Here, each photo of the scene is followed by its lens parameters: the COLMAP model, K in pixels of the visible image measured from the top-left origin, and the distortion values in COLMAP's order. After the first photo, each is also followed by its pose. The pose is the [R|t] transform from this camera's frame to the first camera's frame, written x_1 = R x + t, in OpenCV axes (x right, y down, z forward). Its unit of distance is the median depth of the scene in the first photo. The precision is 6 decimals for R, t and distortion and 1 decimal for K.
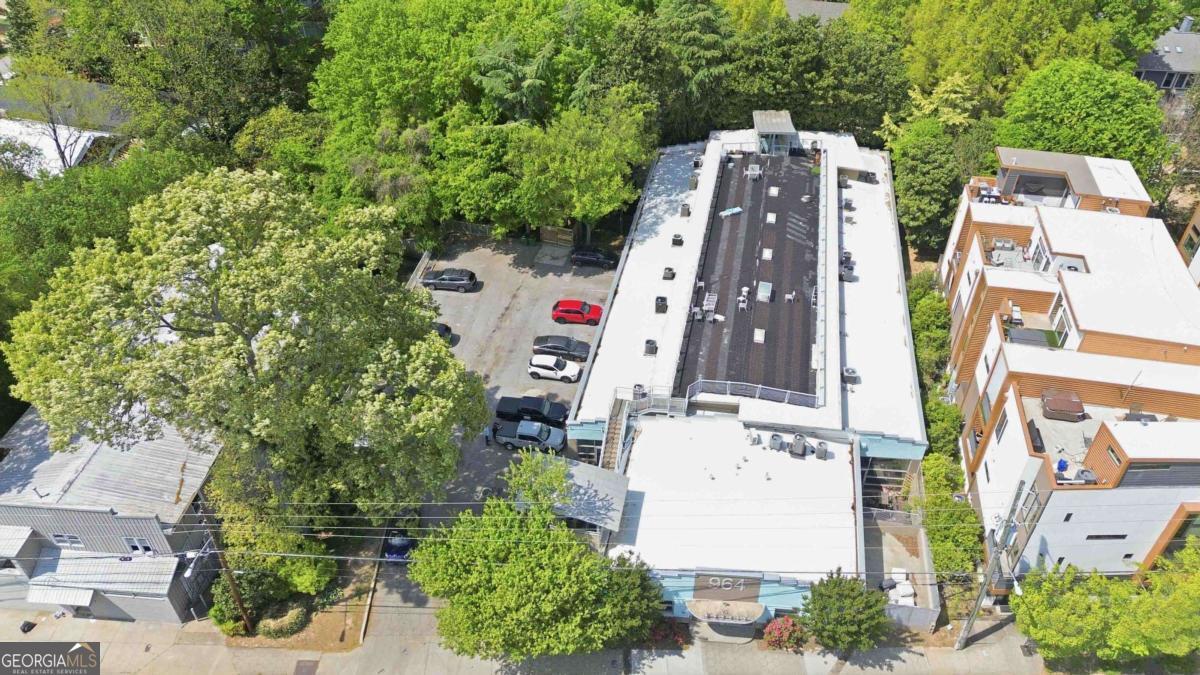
lens RADIAL K [[837.8, 0, 596.4], [0, 837.8, 339.8], [0, 0, 1]] dist [0.100958, -0.116135]
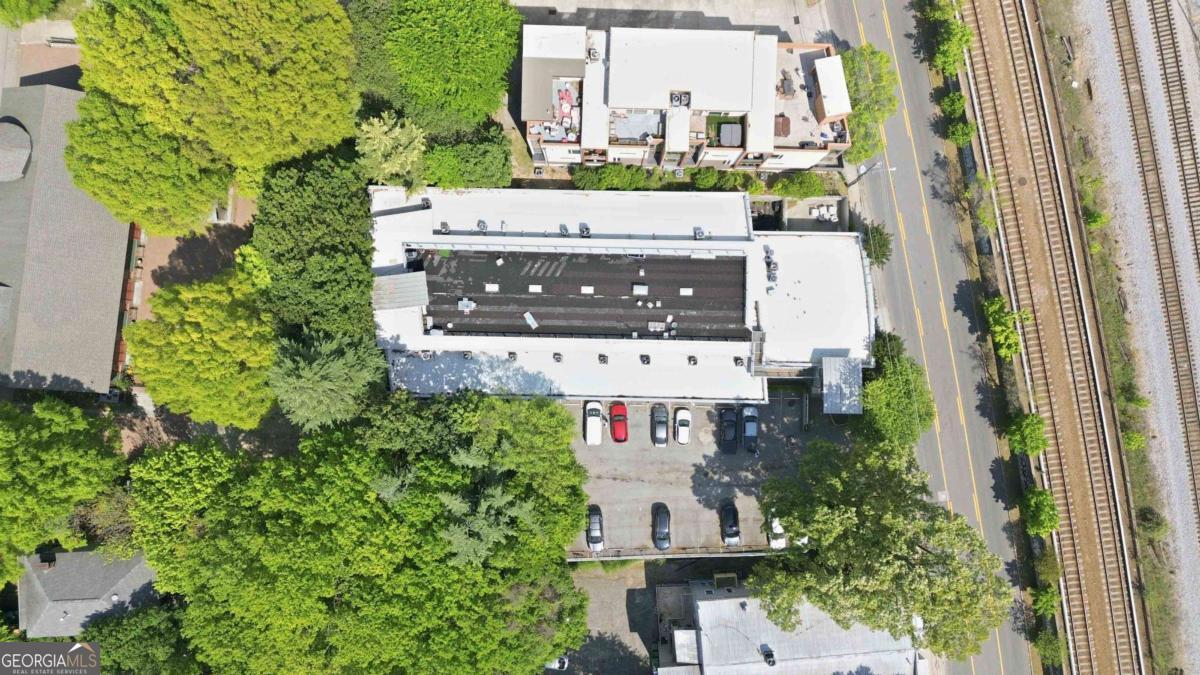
lens RADIAL K [[837.8, 0, 596.4], [0, 837.8, 339.8], [0, 0, 1]] dist [0.100958, -0.116135]
pose [[-0.185020, -0.982367, -0.026893, 0.150150], [0.632052, -0.139907, 0.762192, -1.069501], [-0.752514, 0.124023, 0.646793, 0.125447]]
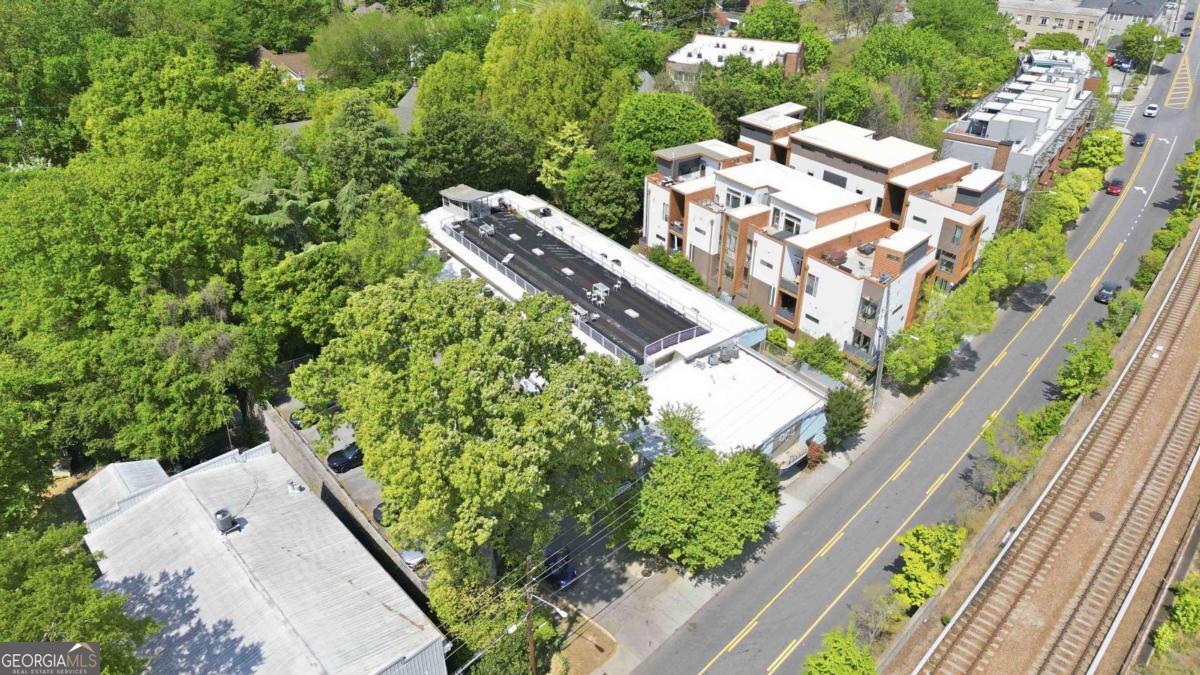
lens RADIAL K [[837.8, 0, 596.4], [0, 837.8, 339.8], [0, 0, 1]] dist [0.100958, -0.116135]
pose [[0.678304, -0.372694, 0.633248, -0.569595], [0.460572, 0.887155, 0.028787, -0.025684], [-0.572518, 0.272130, 0.773413, 0.032429]]
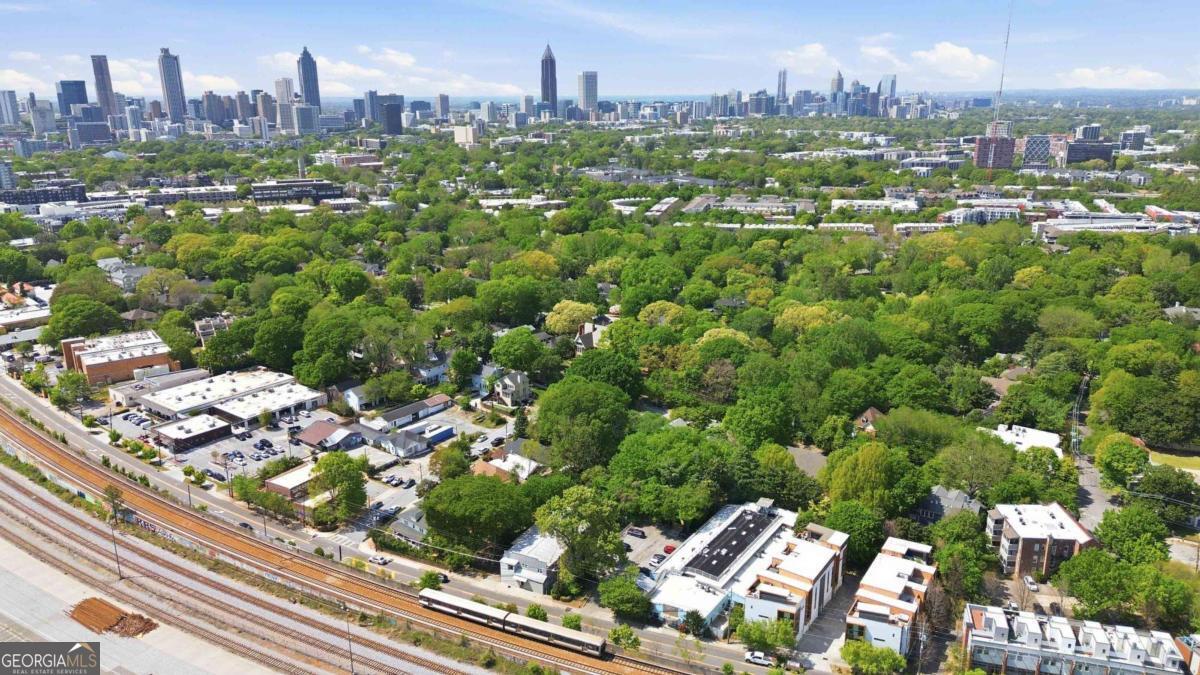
lens RADIAL K [[837.8, 0, 596.4], [0, 837.8, 339.8], [0, 0, 1]] dist [0.100958, -0.116135]
pose [[0.924191, 0.112086, -0.365114, 0.732685], [-0.245494, 0.906663, -0.343068, 0.379197], [0.292582, 0.406693, 0.865446, -1.963767]]
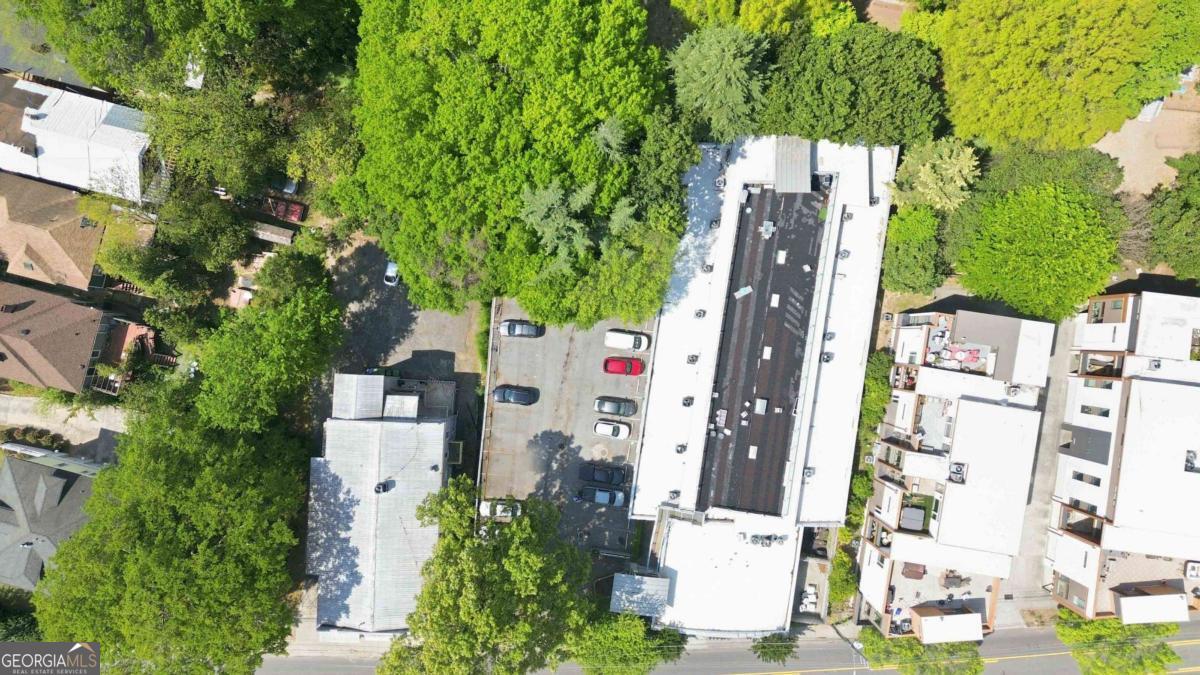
lens RADIAL K [[837.8, 0, 596.4], [0, 837.8, 339.8], [0, 0, 1]] dist [0.100958, -0.116135]
pose [[0.997331, -0.060949, -0.040210, -0.010879], [0.069875, 0.636838, 0.767825, -1.097329], [-0.021191, -0.768585, 0.639396, 0.163355]]
